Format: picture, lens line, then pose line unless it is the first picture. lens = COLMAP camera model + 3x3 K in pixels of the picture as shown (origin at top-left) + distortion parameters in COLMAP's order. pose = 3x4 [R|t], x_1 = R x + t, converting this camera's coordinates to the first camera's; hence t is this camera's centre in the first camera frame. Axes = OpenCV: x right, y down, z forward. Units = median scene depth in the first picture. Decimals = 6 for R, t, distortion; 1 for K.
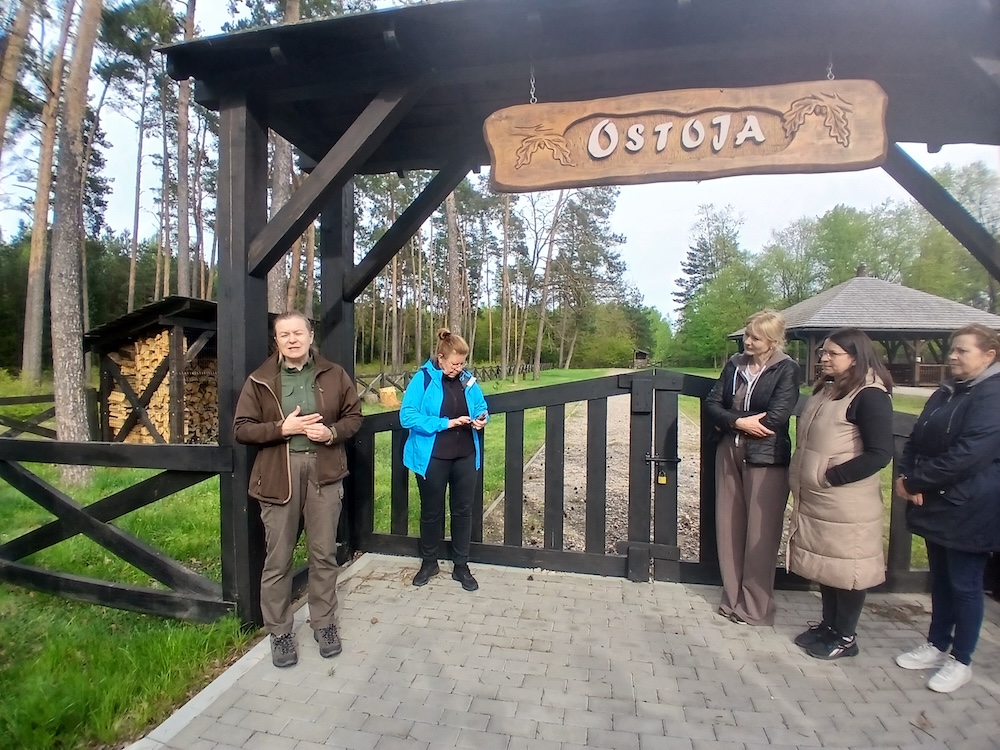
lens RADIAL K [[494.0, 0, 498.0], [0, 494.0, 376.6], [0, 0, 1]] dist [-0.020082, -0.000701]
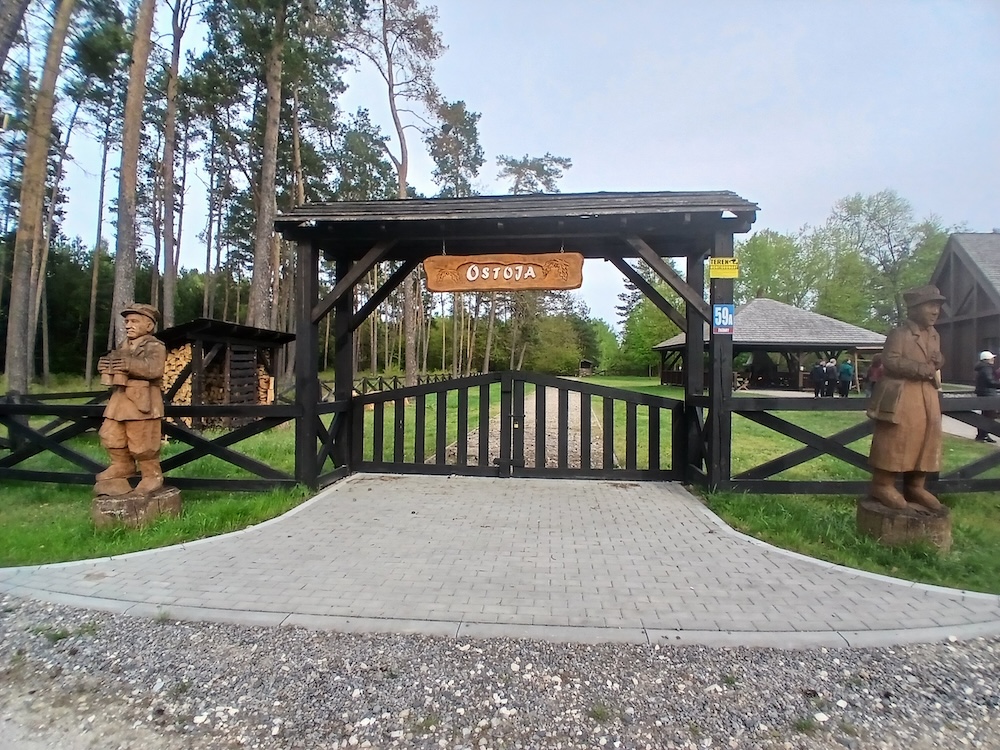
lens RADIAL K [[494.0, 0, 506.8], [0, 494.0, 370.6], [0, 0, 1]] dist [-0.020082, -0.000701]
pose [[0.994037, 0.003297, 0.108989, 0.008565], [-0.000002, 0.999543, -0.030221, 0.005198], [-0.109039, 0.030041, 0.993583, -0.102659]]
